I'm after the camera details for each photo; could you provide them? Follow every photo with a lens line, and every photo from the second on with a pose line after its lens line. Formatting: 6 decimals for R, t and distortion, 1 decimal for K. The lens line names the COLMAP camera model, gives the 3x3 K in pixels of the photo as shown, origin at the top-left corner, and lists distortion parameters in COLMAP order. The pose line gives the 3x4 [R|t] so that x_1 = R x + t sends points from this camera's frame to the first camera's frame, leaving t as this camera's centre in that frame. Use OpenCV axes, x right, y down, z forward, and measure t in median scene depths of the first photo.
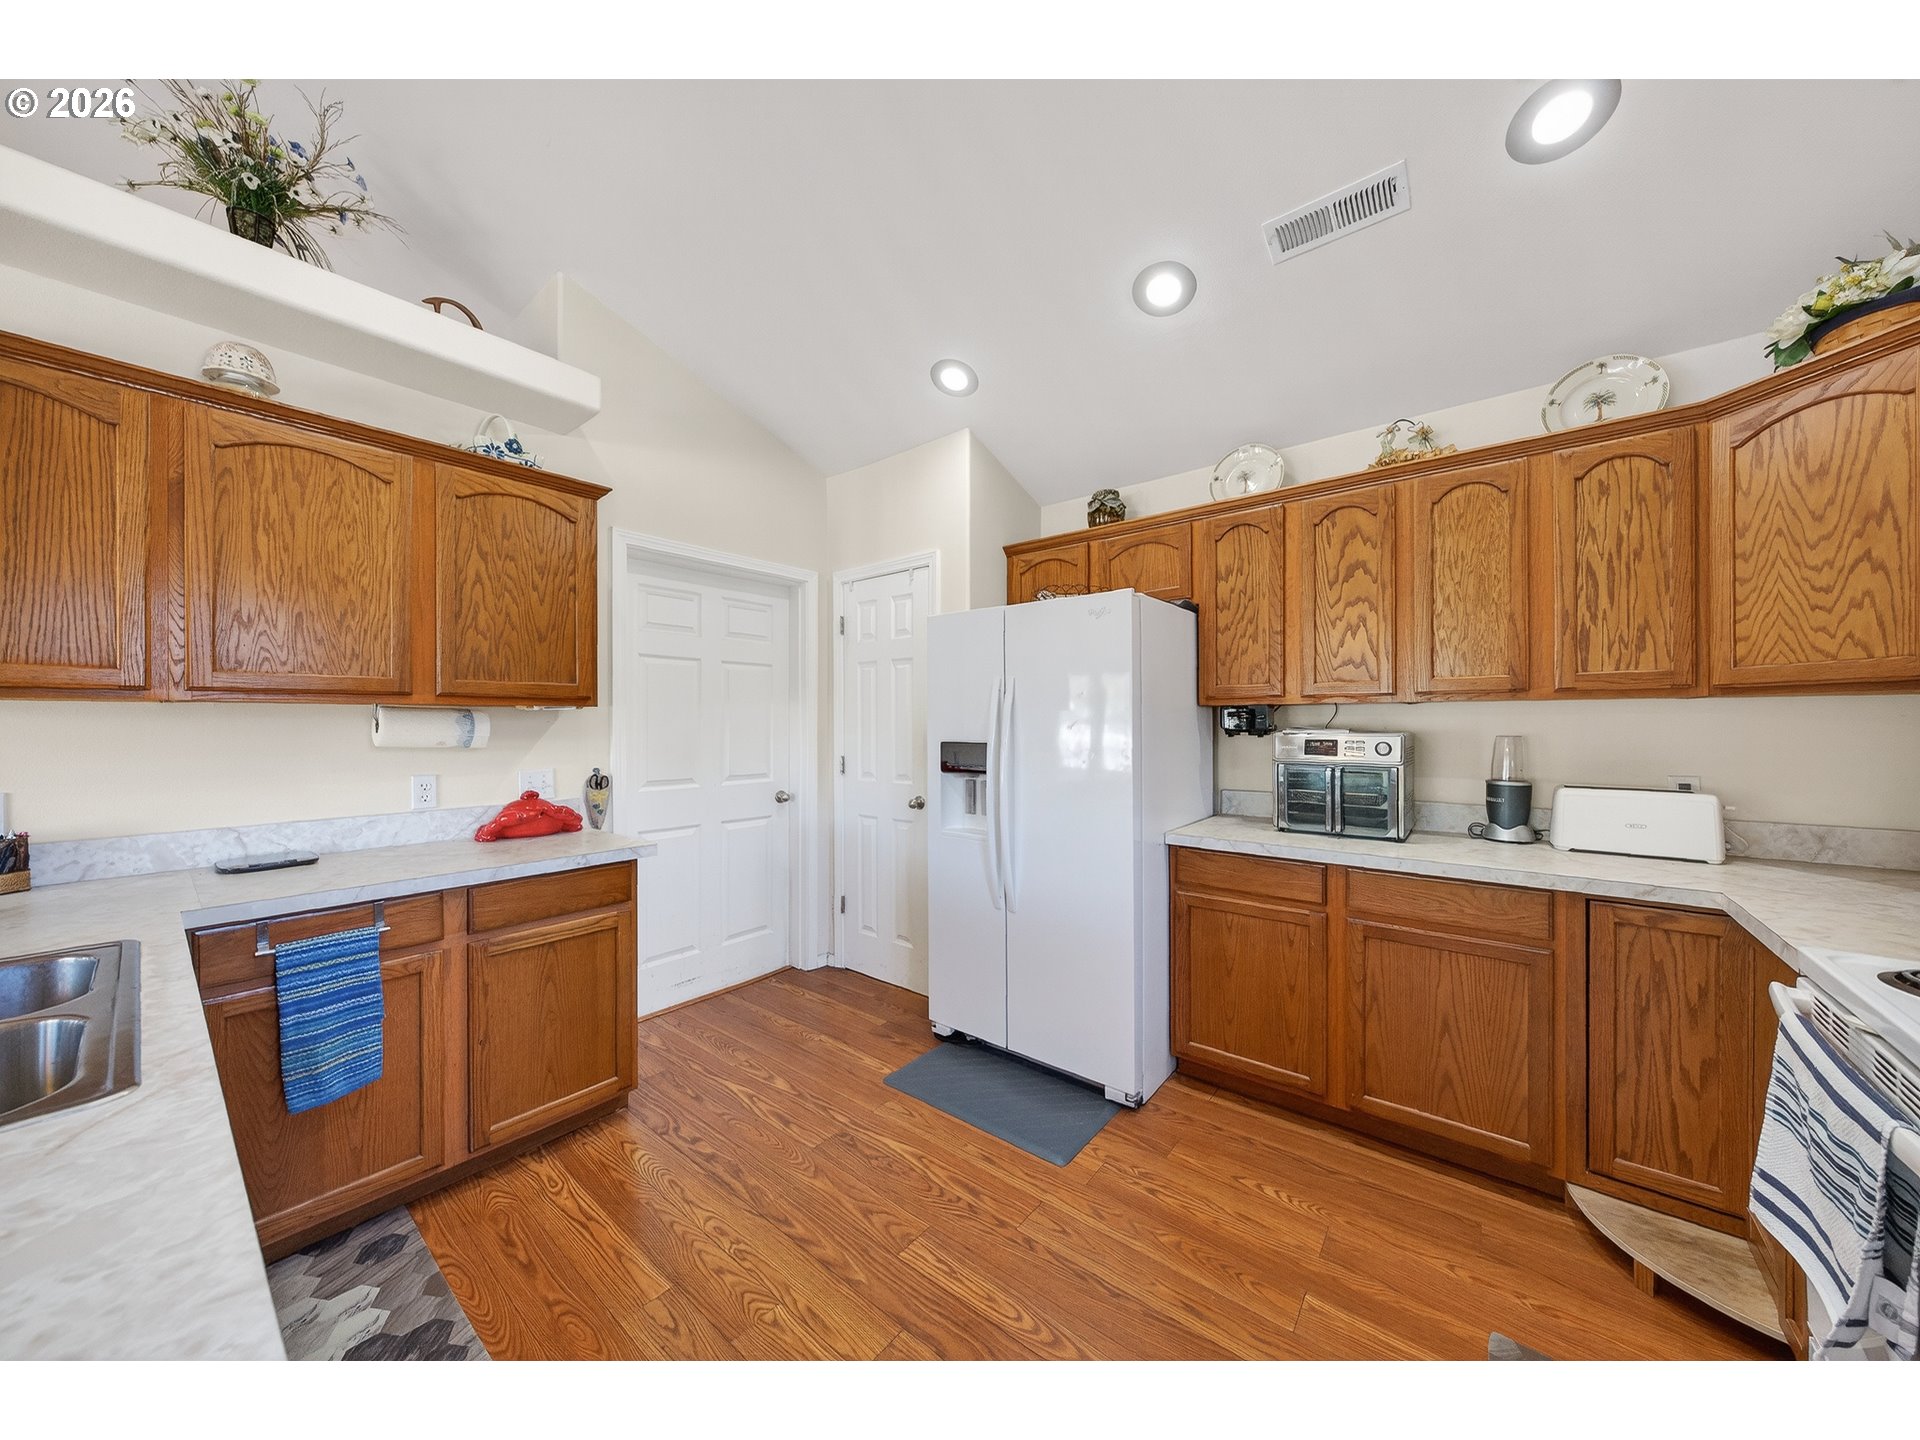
lens RADIAL K [[669.3, 0, 959.7], [0, 669.3, 721.9], [0, 0, 1]] dist [-0.004523, 0.000346]
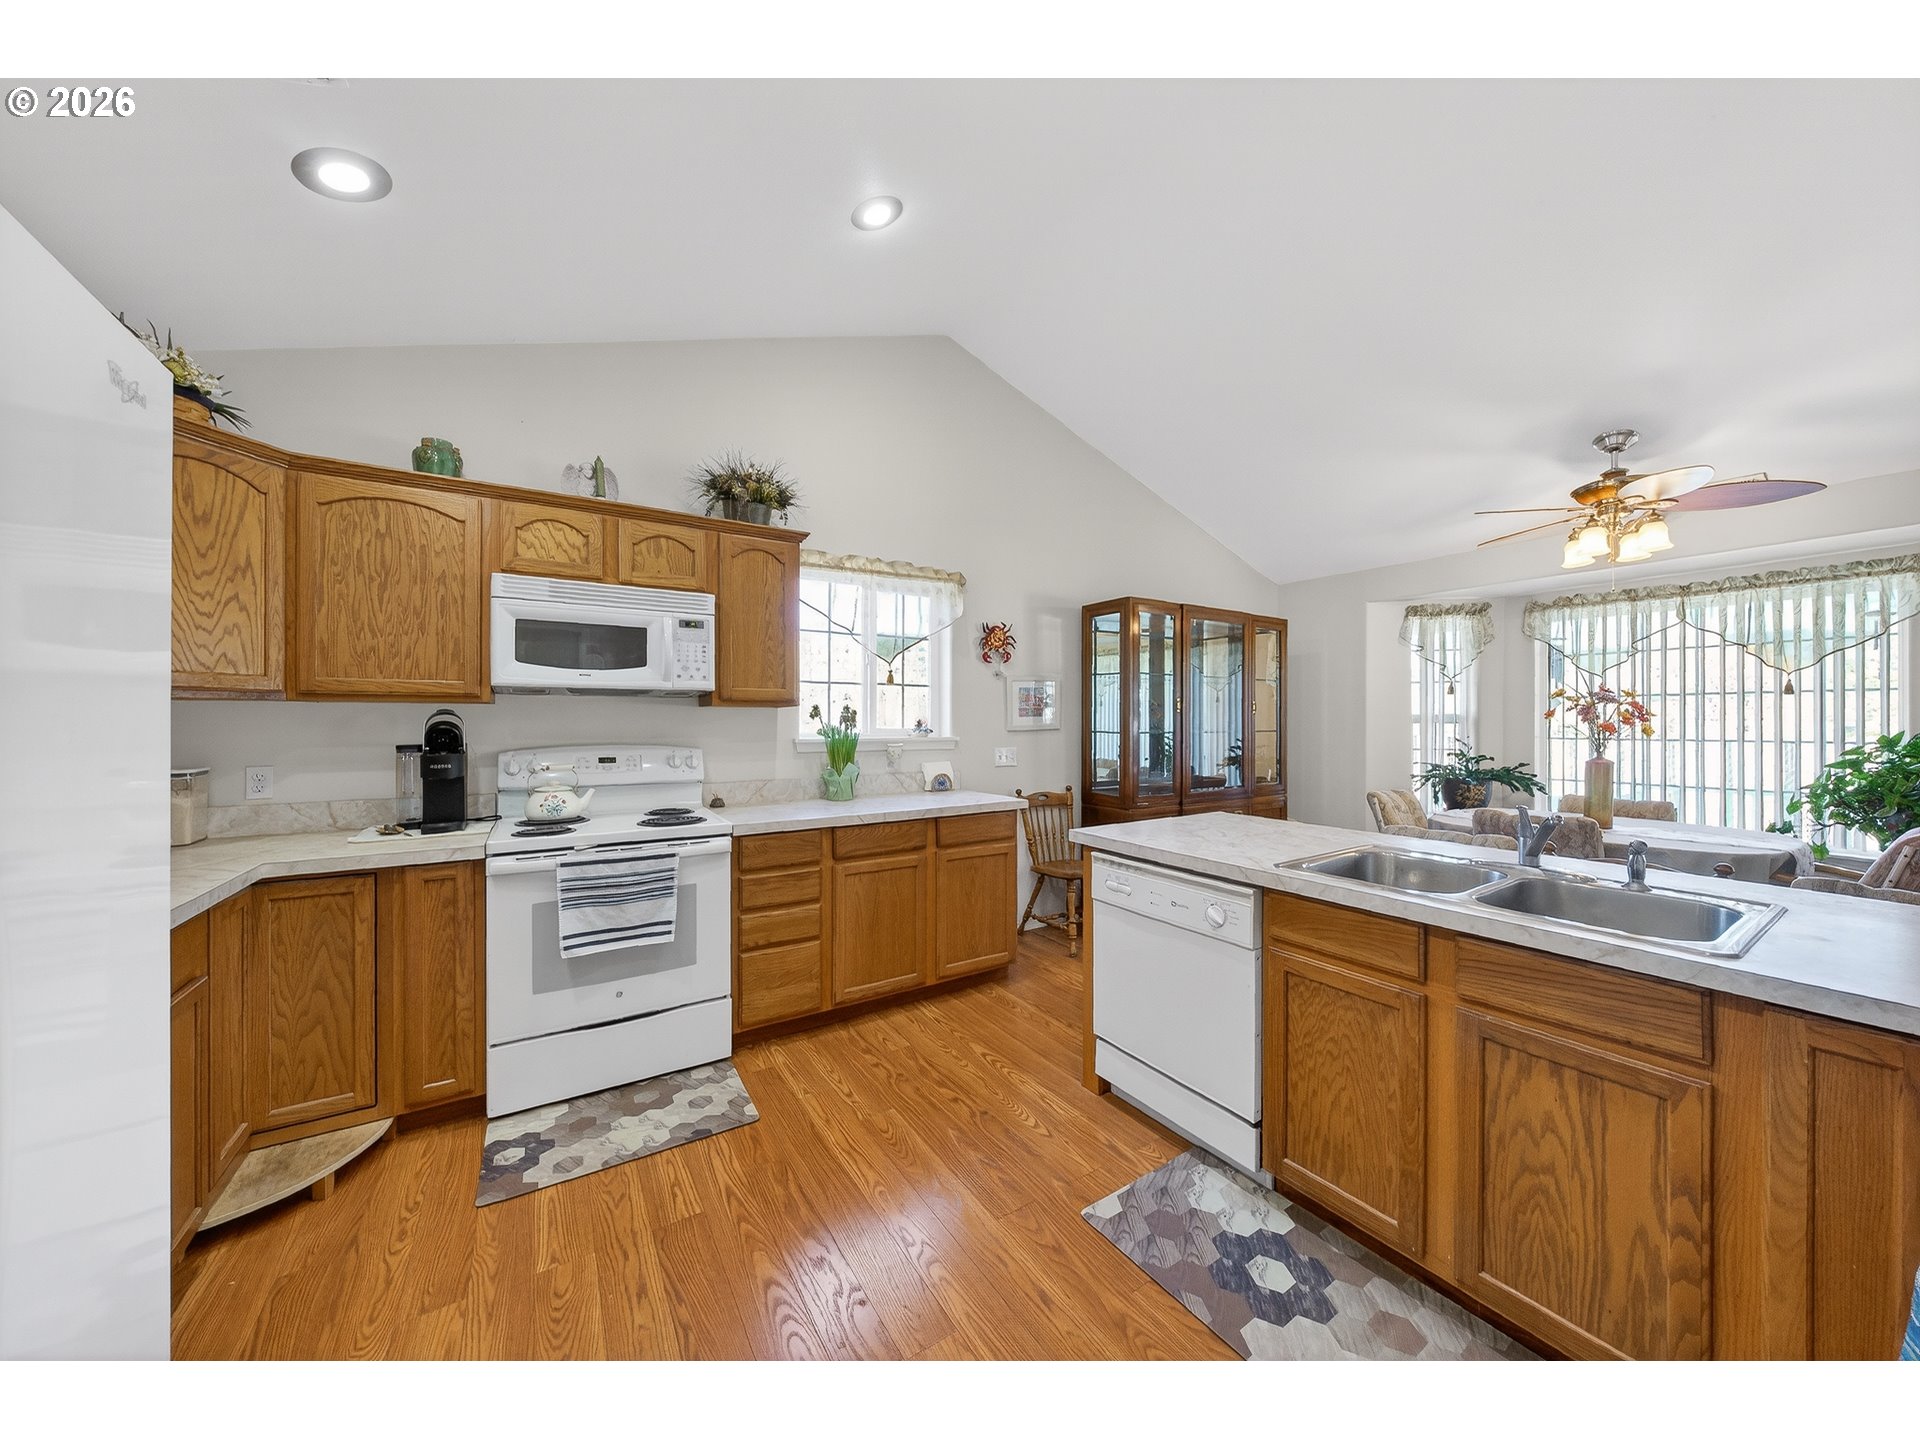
lens RADIAL K [[669.3, 0, 968.1], [0, 669.3, 723.8], [0, 0, 1]] dist [-0.004523, 0.000346]
pose [[-0.946500, 0.005109, 0.322663, -0.310735], [0.004698, 0.999987, -0.002055, 0.009240], [-0.322669, -0.000429, -0.946512, 1.212860]]
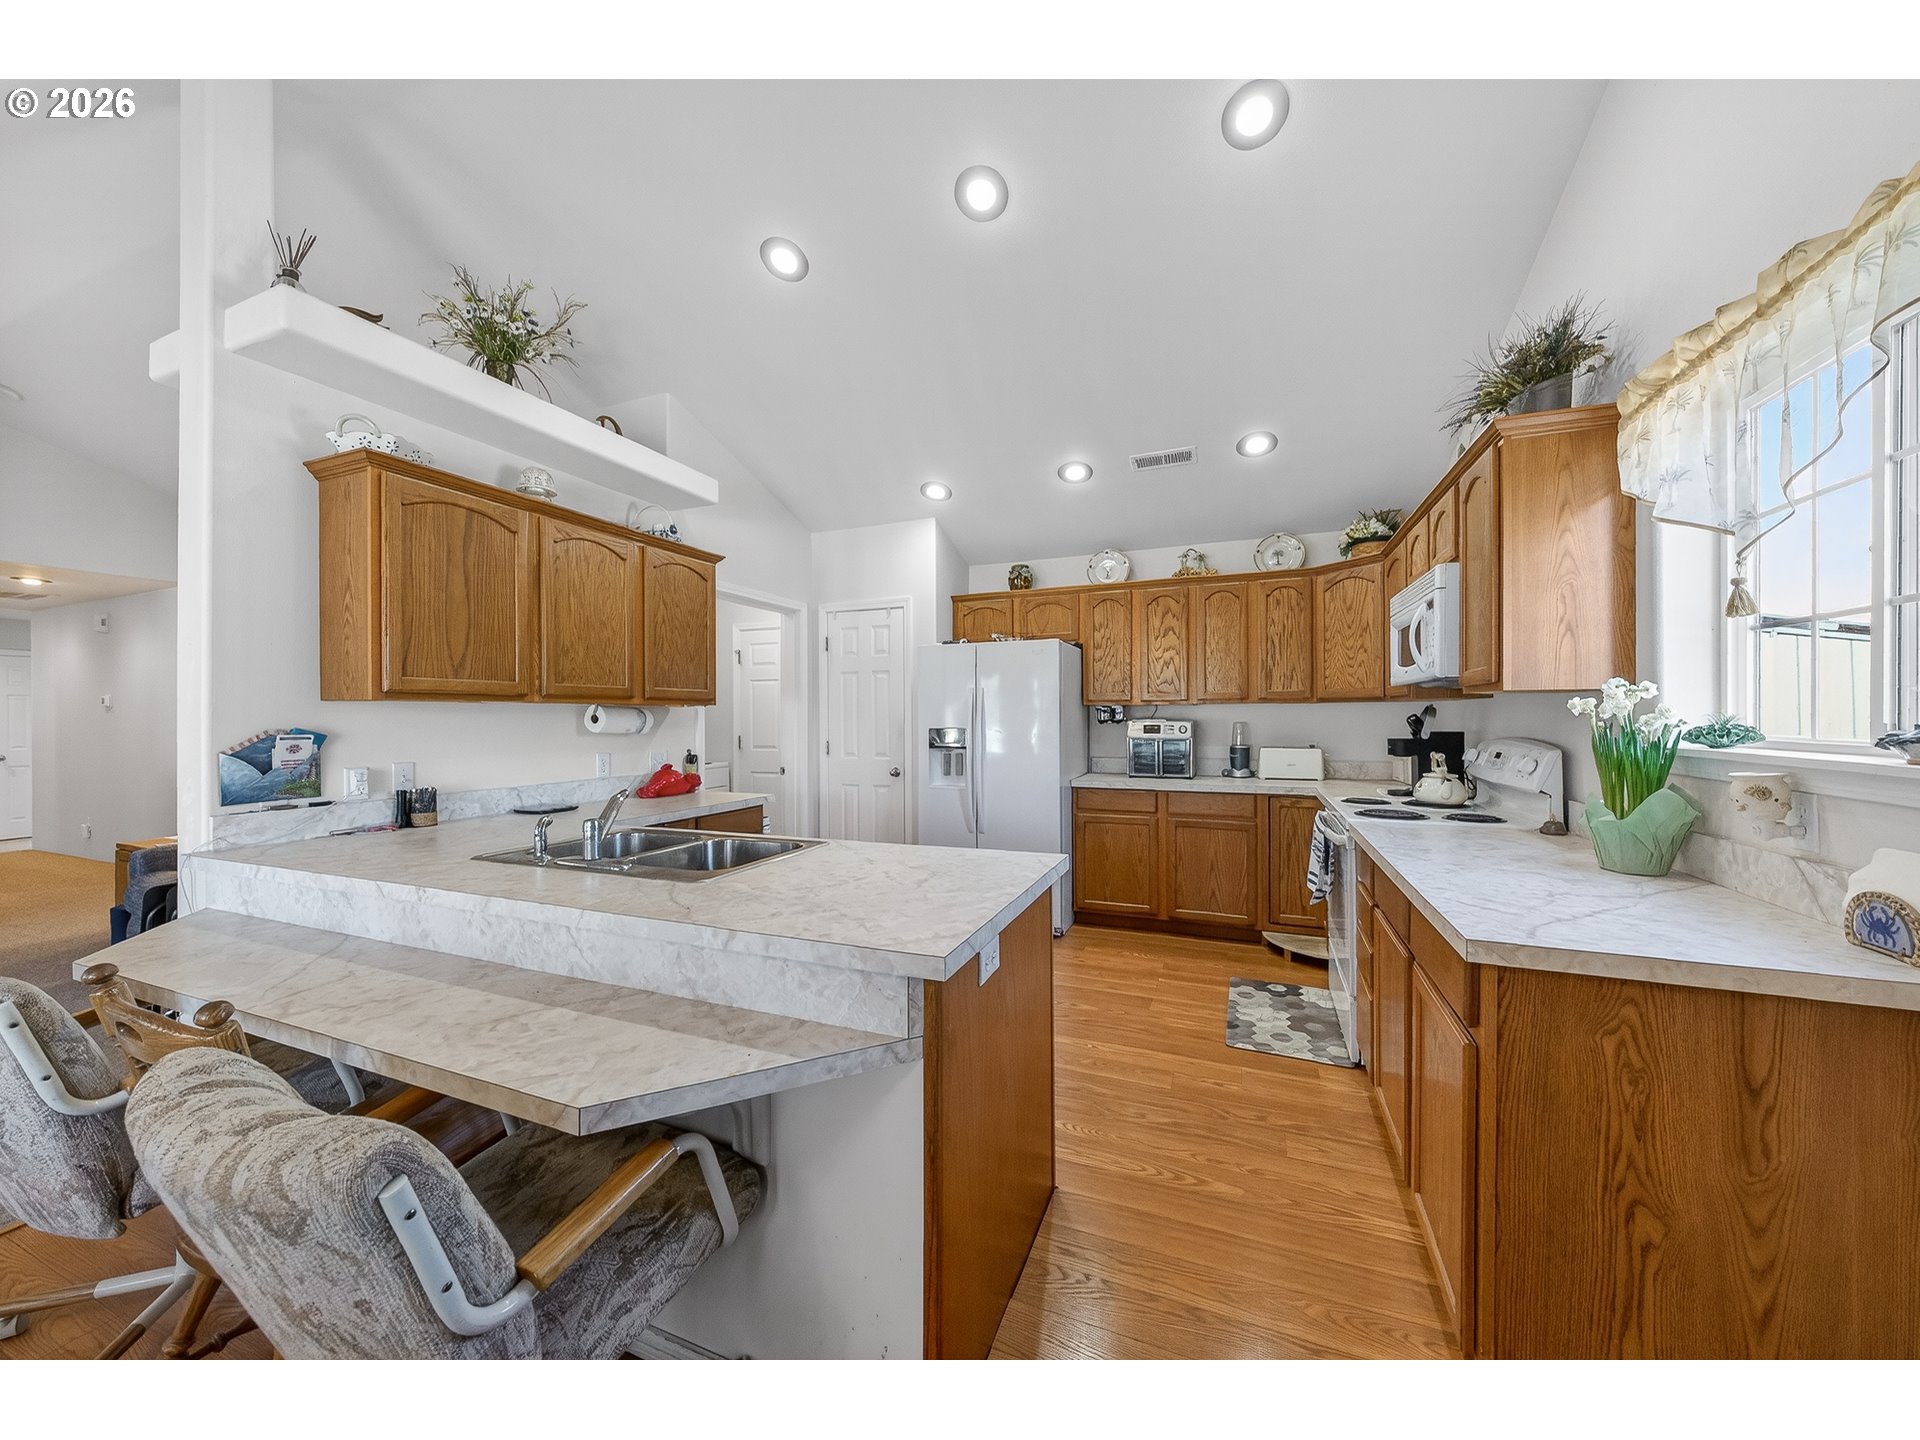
lens RADIAL K [[669.3, 0, 966.4], [0, 669.3, 717.4], [0, 0, 1]] dist [-0.004523, 0.000346]
pose [[0.958511, -0.002379, 0.285045, -0.480098], [0.001883, 0.999996, 0.002017, 0.001727], [-0.285049, -0.001397, 0.958512, -0.621379]]
